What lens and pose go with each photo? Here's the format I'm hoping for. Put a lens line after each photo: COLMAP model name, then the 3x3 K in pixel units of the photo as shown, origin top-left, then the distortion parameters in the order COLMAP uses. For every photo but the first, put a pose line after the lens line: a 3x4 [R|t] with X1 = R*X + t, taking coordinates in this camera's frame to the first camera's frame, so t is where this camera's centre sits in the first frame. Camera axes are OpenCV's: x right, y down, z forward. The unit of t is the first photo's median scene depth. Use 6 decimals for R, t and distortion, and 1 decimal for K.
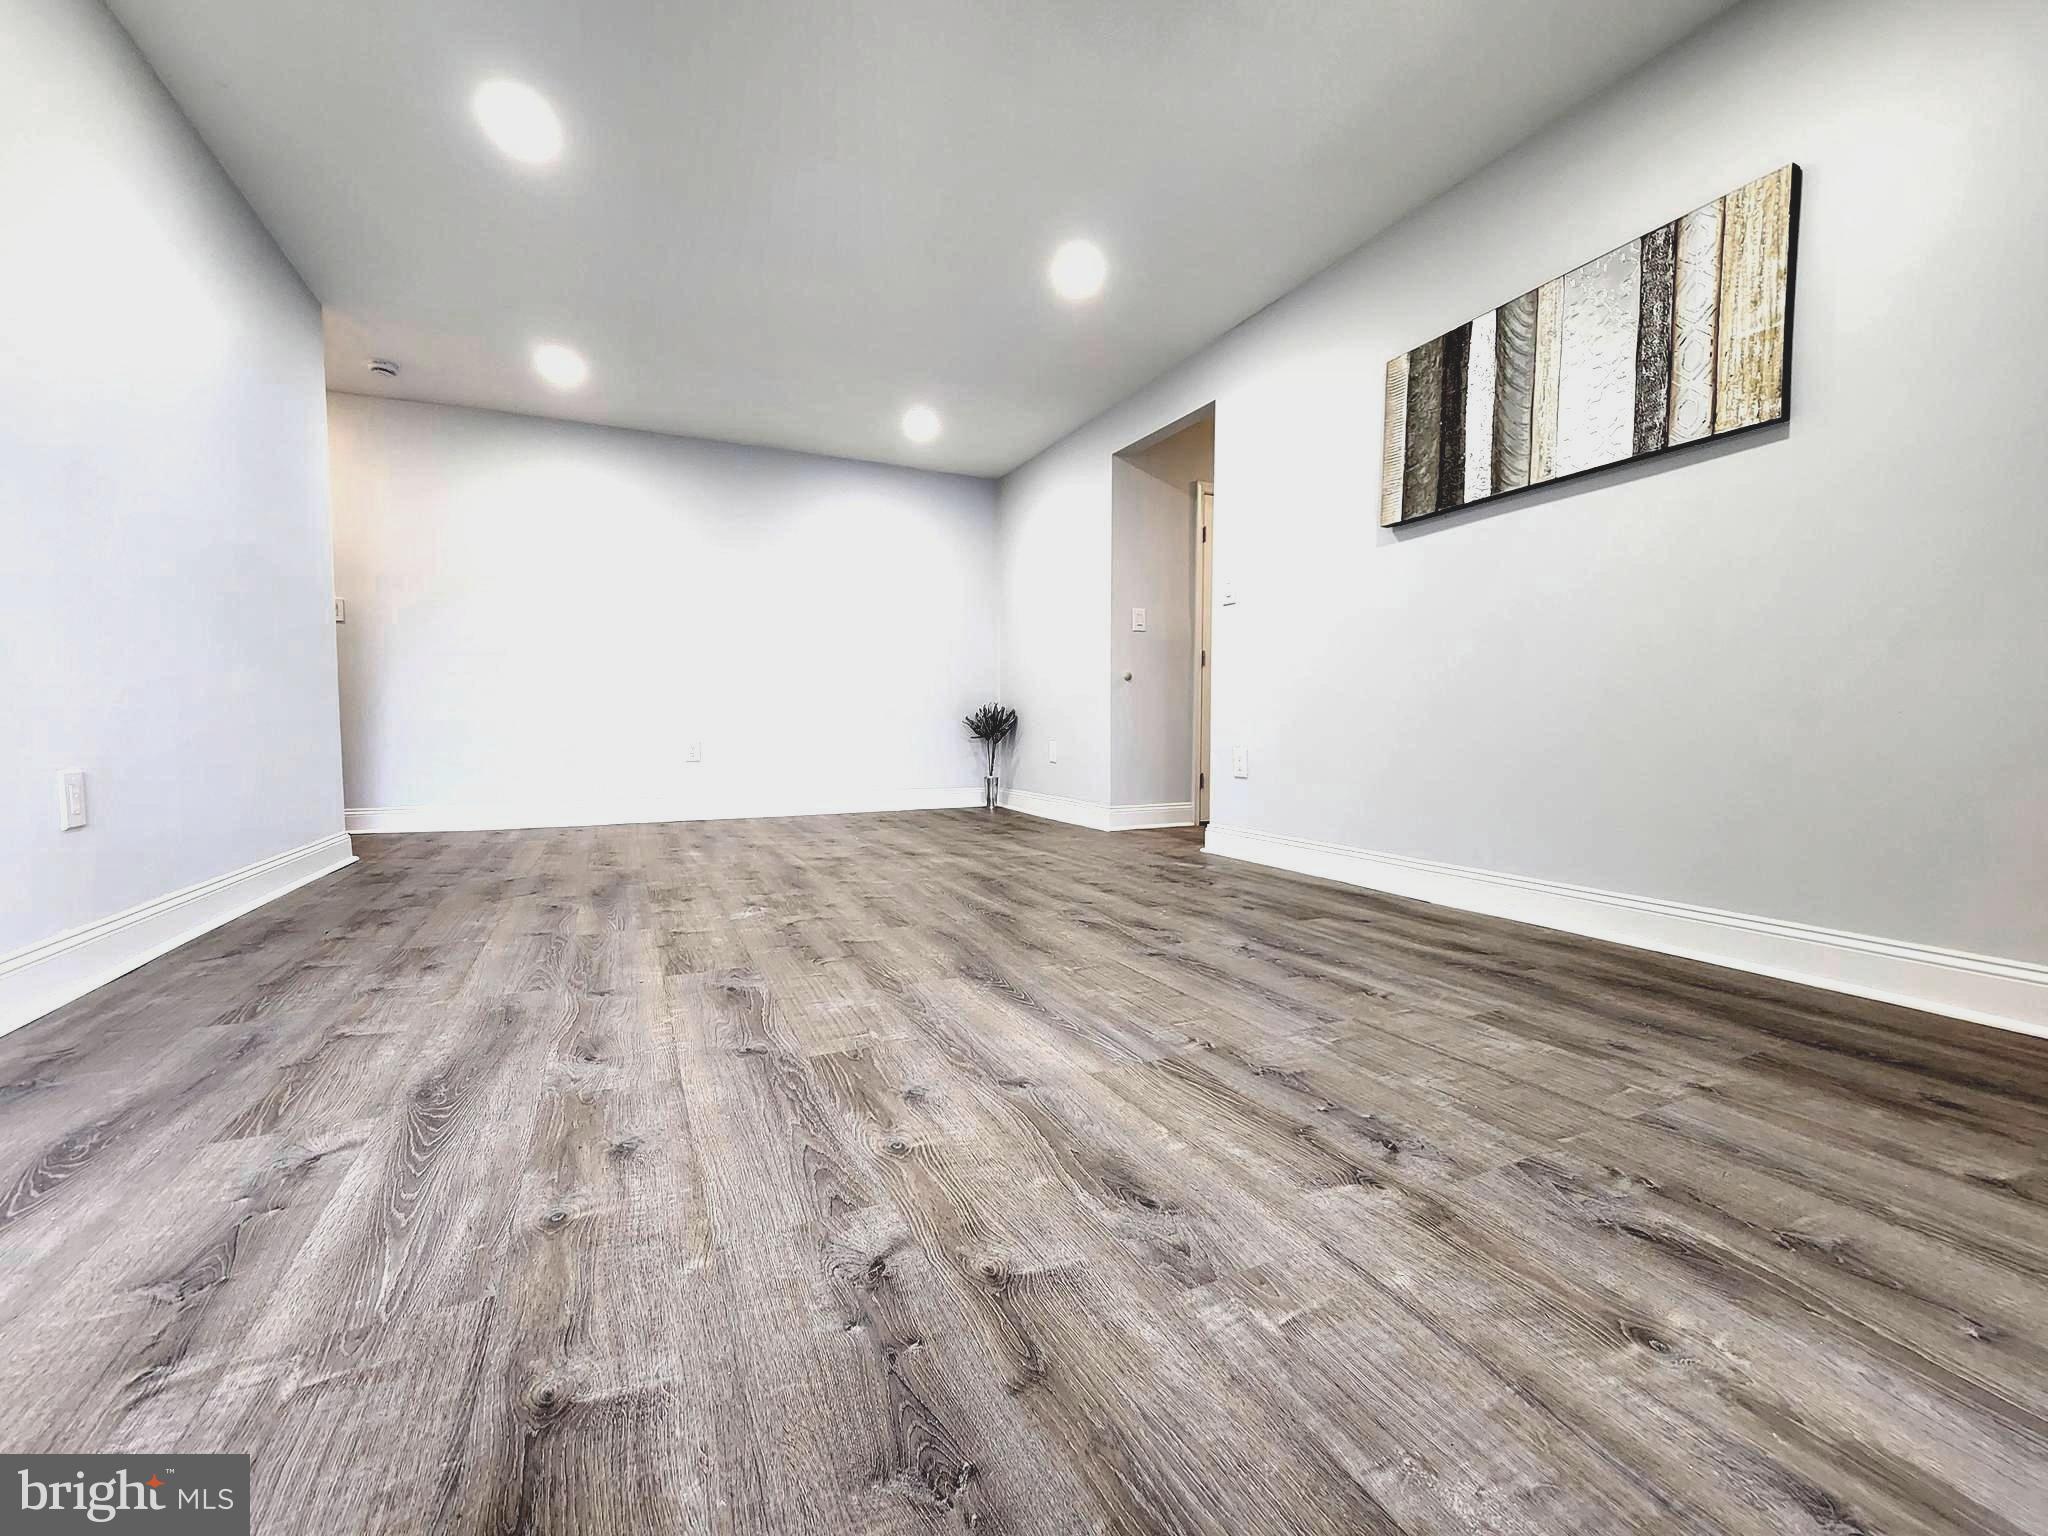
lens RADIAL K [[830.8, 0, 1015.3], [0, 830.8, 774.8], [0, 0, 1]] dist [0.002203, 0.000391]
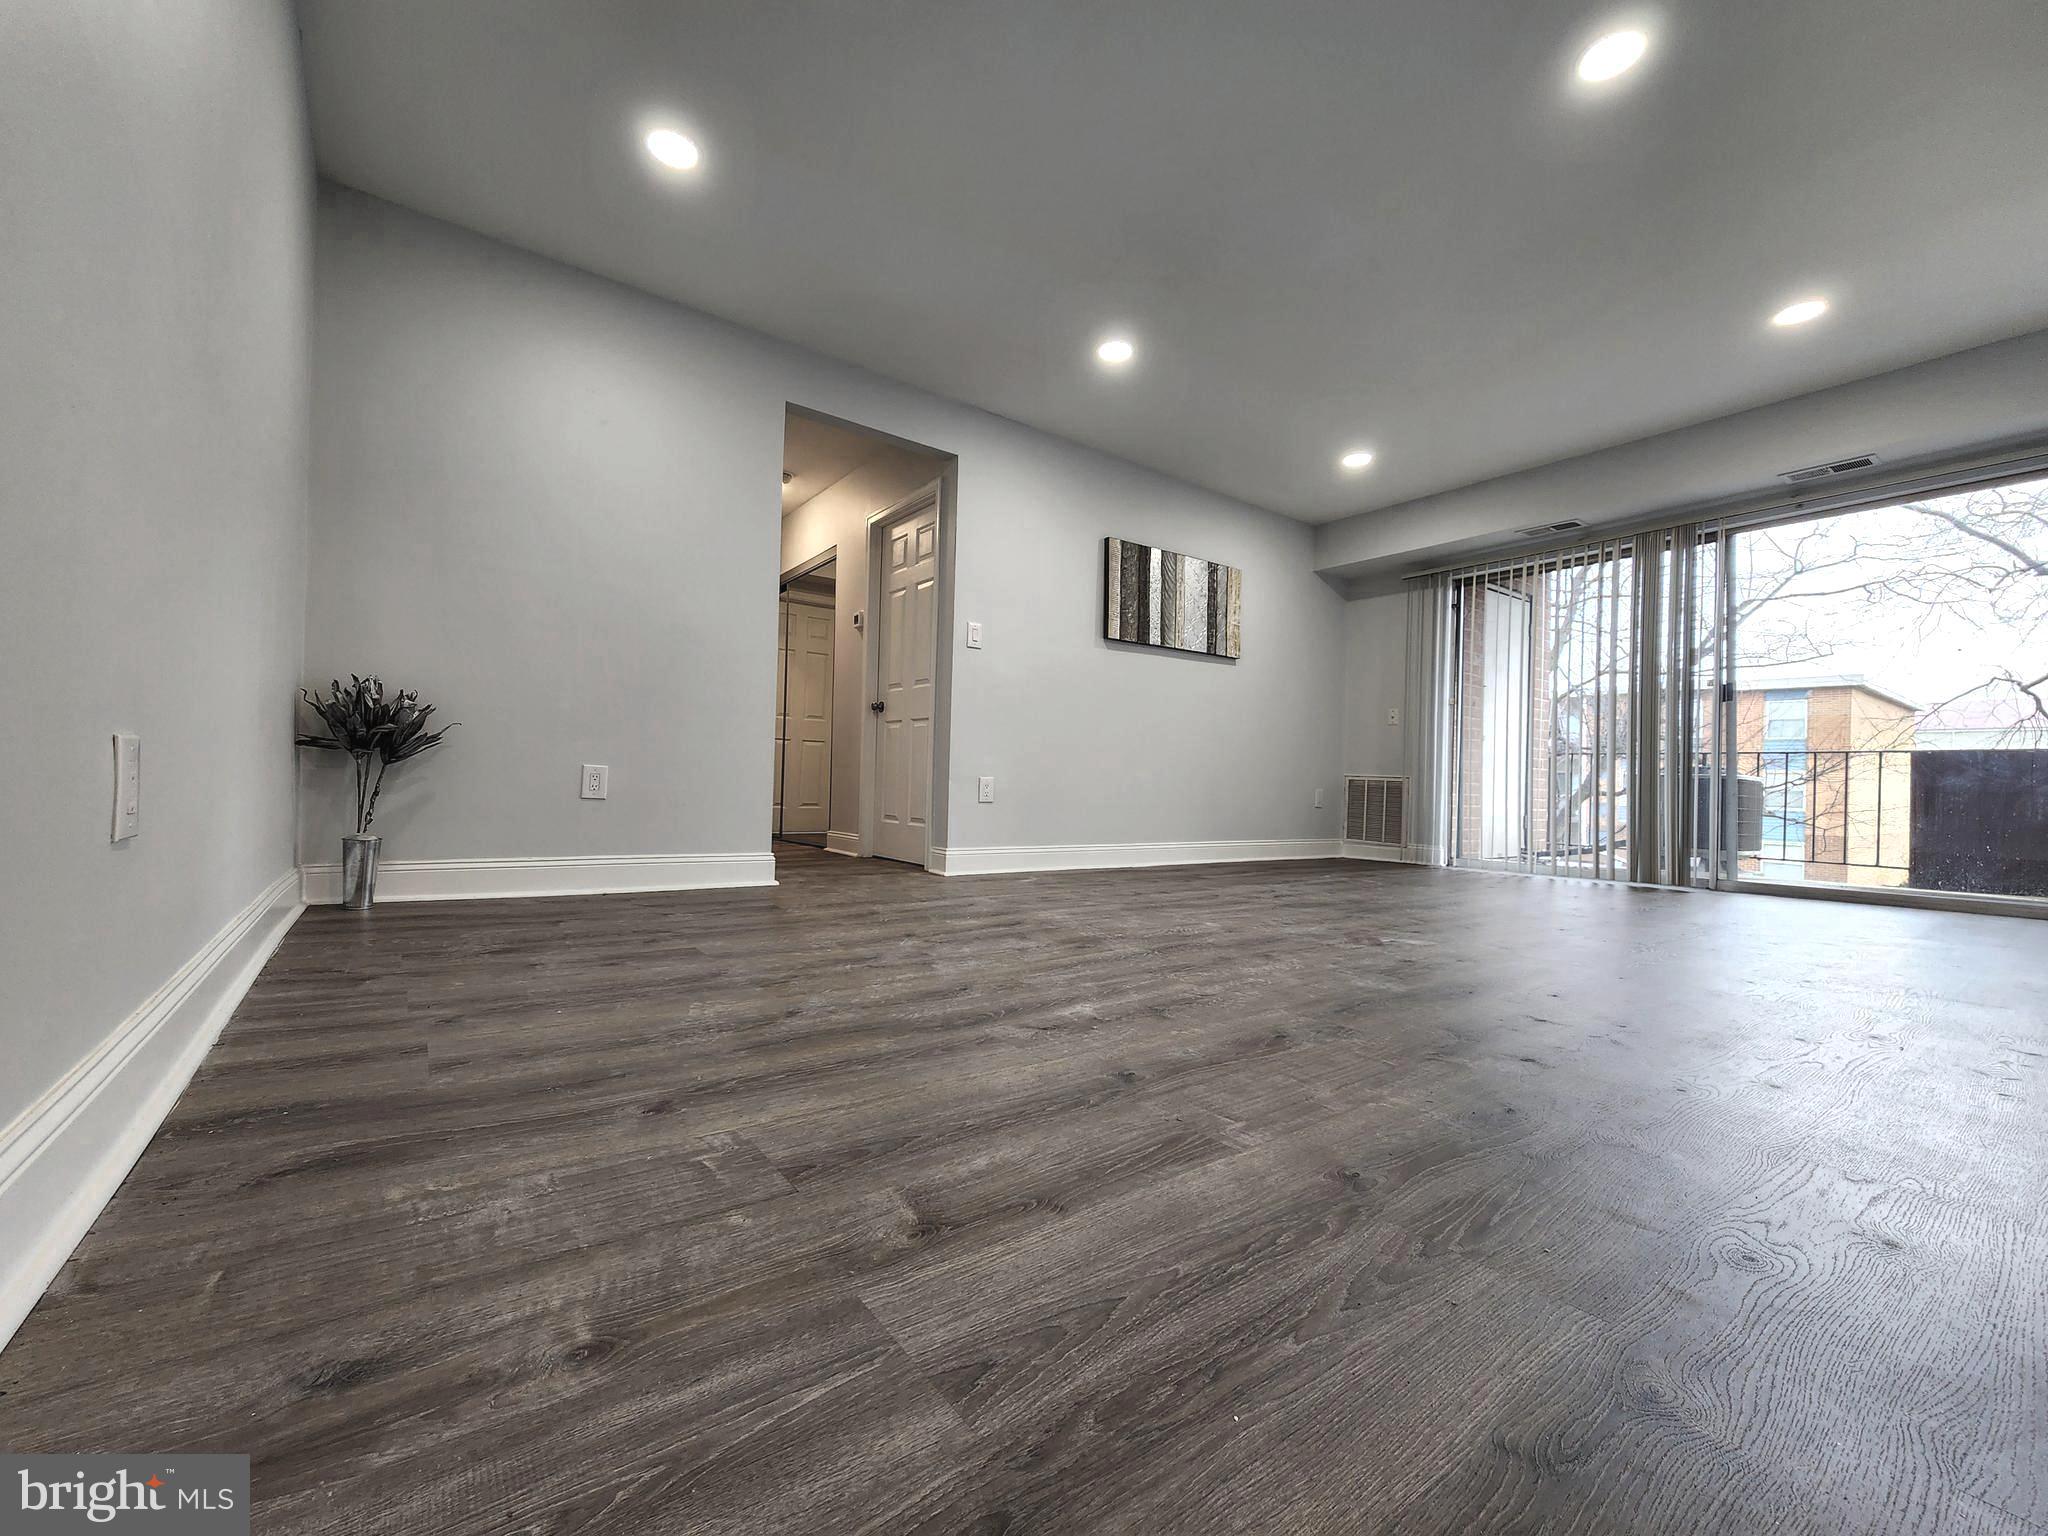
lens RADIAL K [[830.8, 0, 1015.3], [0, 830.8, 774.8], [0, 0, 1]] dist [0.002203, 0.000391]
pose [[-0.188751, 0.010643, 0.981967, -1.141064], [0.030597, 0.999520, -0.004952, -0.039502], [-0.981548, 0.029110, -0.188986, 1.577950]]
